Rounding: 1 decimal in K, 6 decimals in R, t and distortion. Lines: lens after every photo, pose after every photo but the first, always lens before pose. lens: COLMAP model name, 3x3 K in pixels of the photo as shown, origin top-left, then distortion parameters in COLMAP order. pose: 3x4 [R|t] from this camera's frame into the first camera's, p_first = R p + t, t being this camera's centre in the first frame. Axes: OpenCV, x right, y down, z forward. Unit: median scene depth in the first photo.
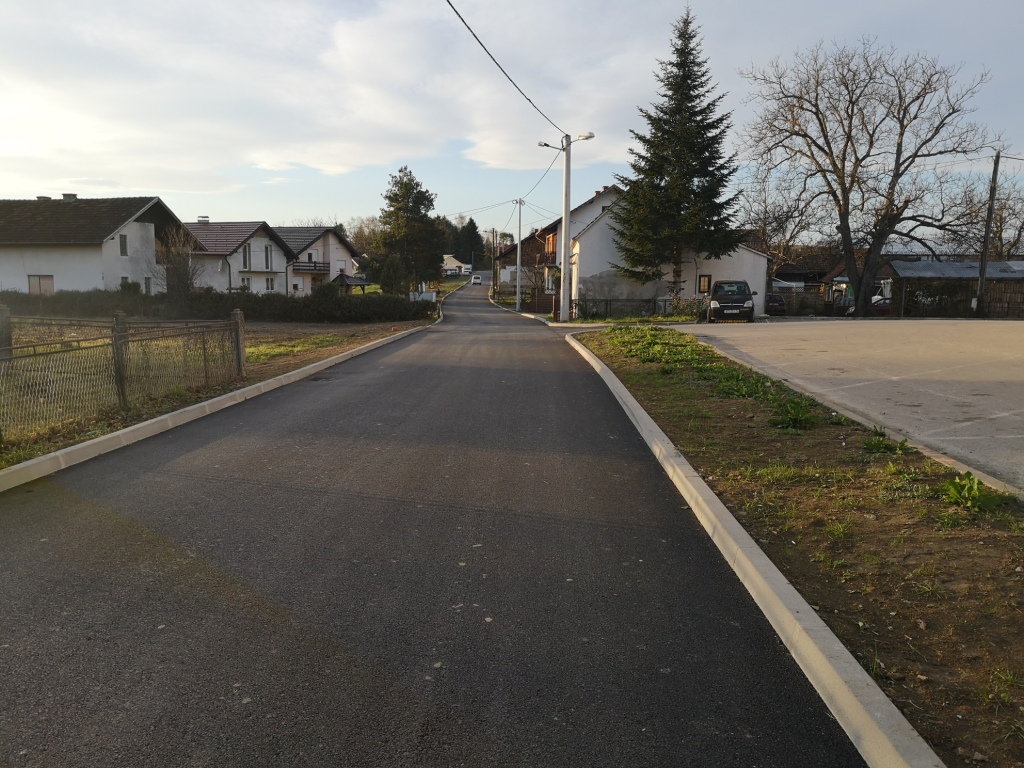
lens RADIAL K [[803.8, 0, 512.0], [0, 803.8, 384.0], [0, 0, 1]] dist [0.006355, -0.002072]
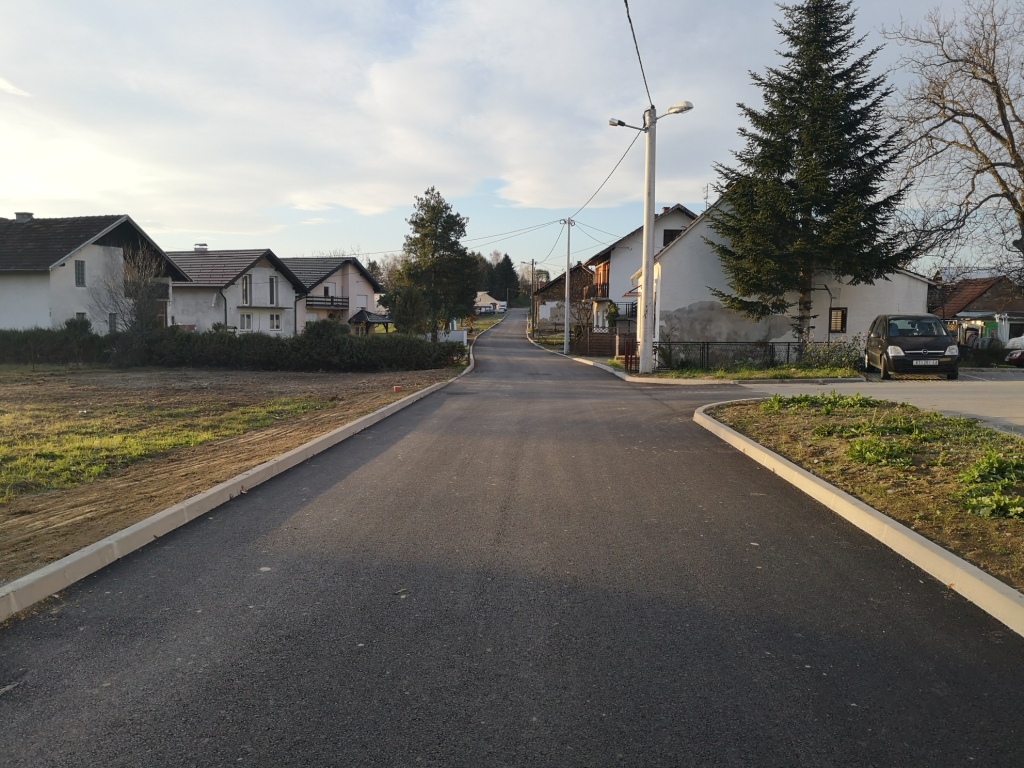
lens RADIAL K [[803.8, 0, 512.0], [0, 803.8, 384.0], [0, 0, 1]] dist [0.006355, -0.002072]
pose [[0.999124, 0.002531, -0.041766, -0.013725], [-0.004481, 0.998901, -0.046664, -0.022266], [0.041602, 0.046810, 0.998037, 0.186313]]
